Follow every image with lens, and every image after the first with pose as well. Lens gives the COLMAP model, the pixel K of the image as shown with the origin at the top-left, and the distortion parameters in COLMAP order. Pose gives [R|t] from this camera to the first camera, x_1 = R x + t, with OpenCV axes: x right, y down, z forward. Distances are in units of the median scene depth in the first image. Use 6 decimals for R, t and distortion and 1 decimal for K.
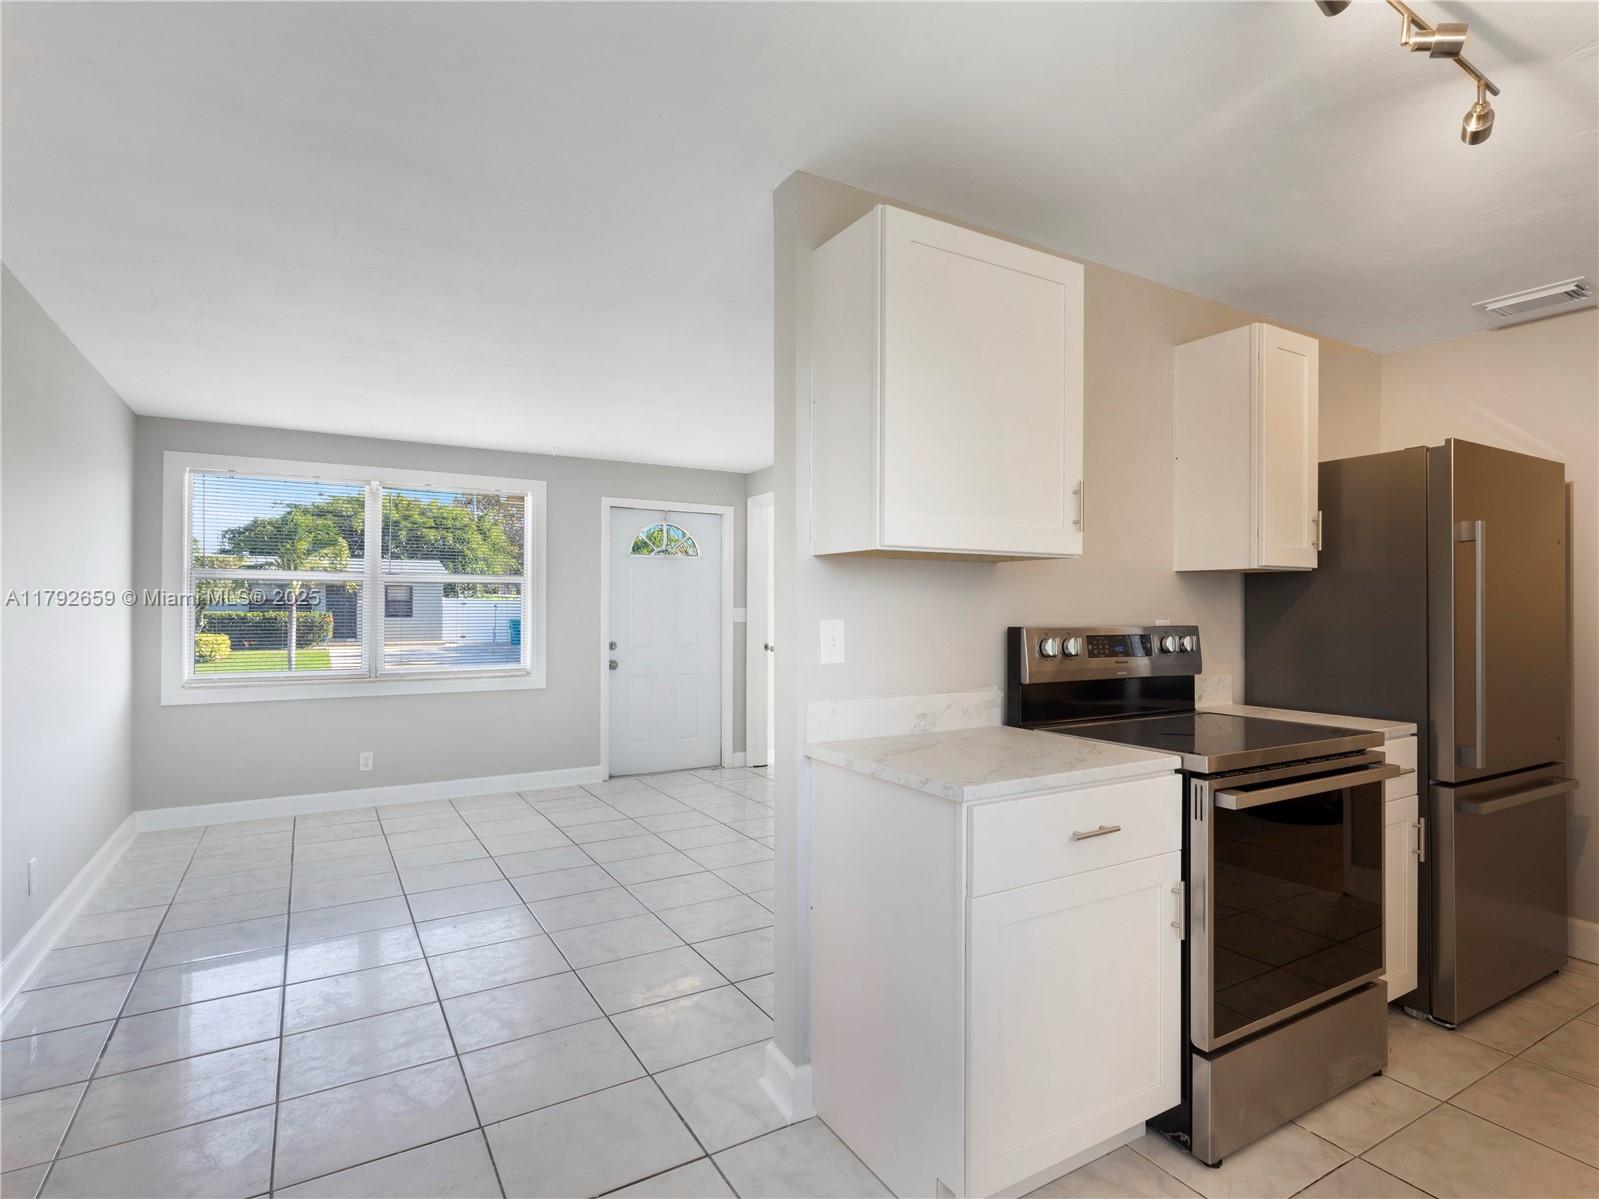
lens RADIAL K [[848.6, 0, 844.2], [0, 848.6, 597.0], [0, 0, 1]] dist [0.003751, 0.004247]
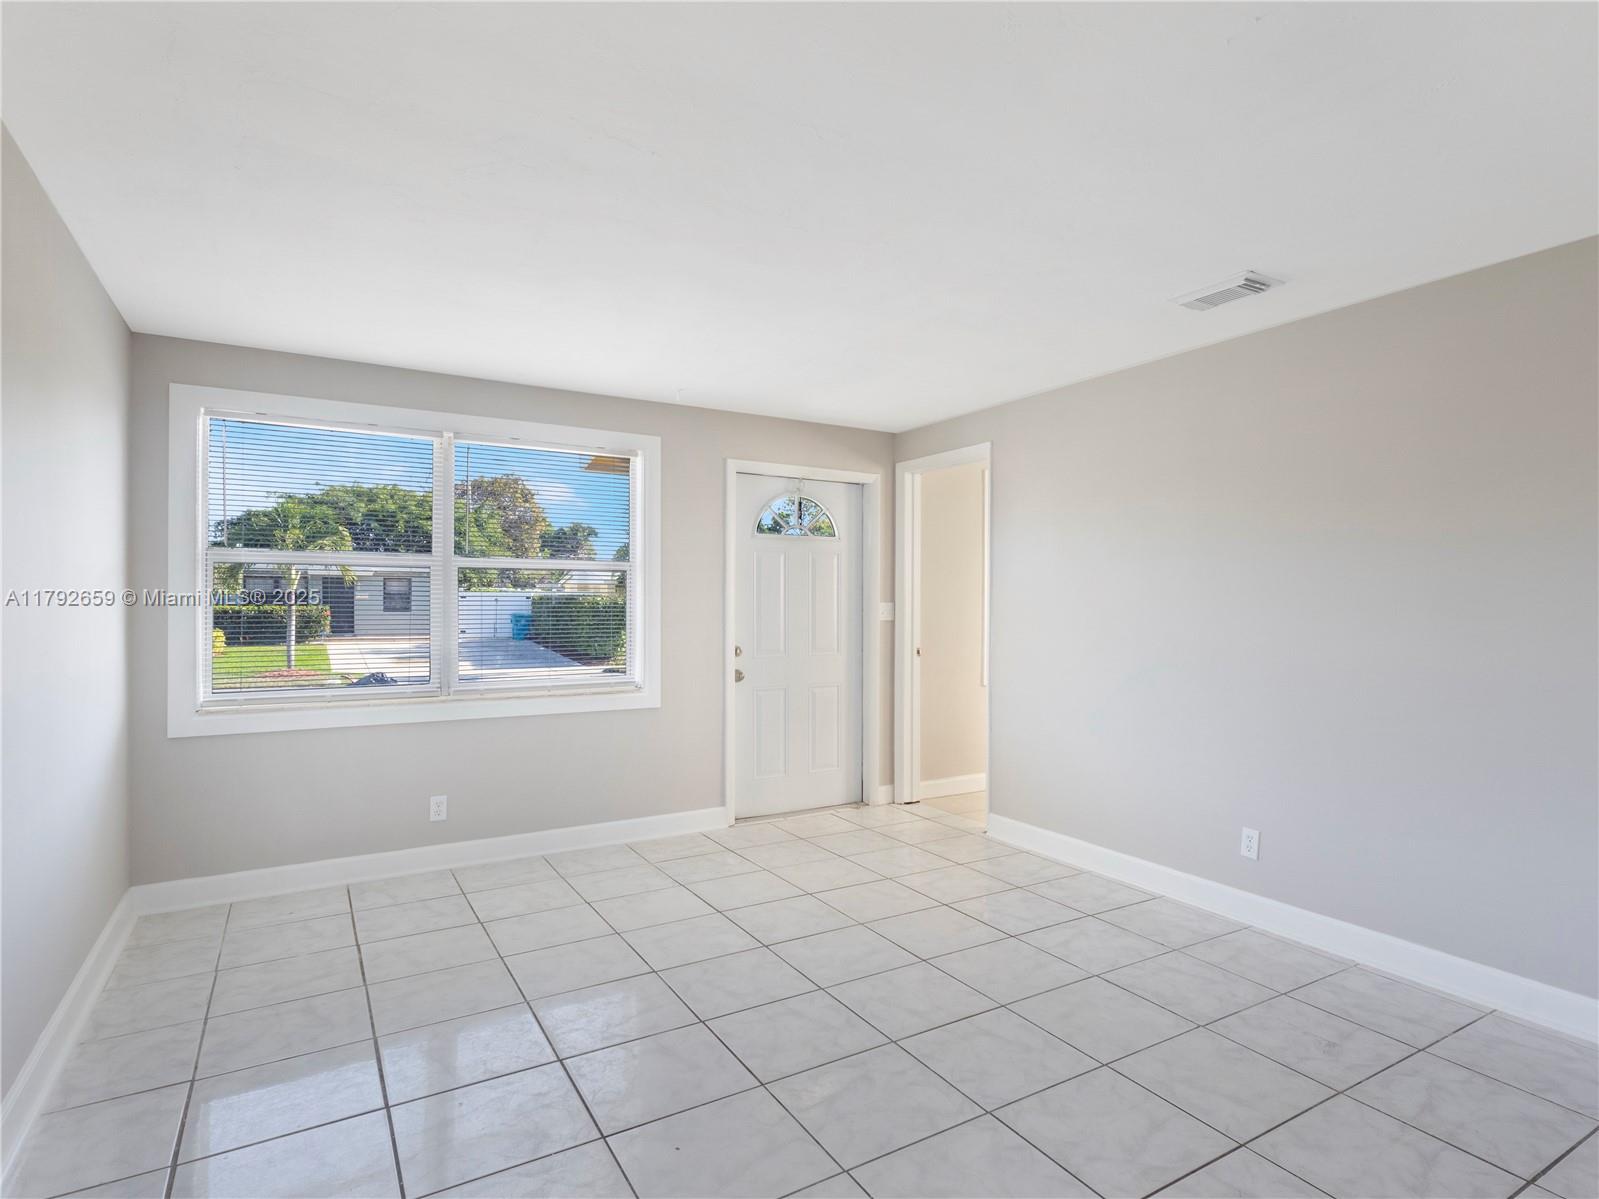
lens RADIAL K [[882.6, 0, 851.1], [0, 882.6, 596.6], [0, 0, 1]] dist [0.000061, 0.002148]
pose [[0.999972, 0.000307, -0.007411, -0.194690], [-0.000253, 0.999974, 0.007175, 0.002093], [0.007413, -0.007173, 0.999947, 0.230314]]
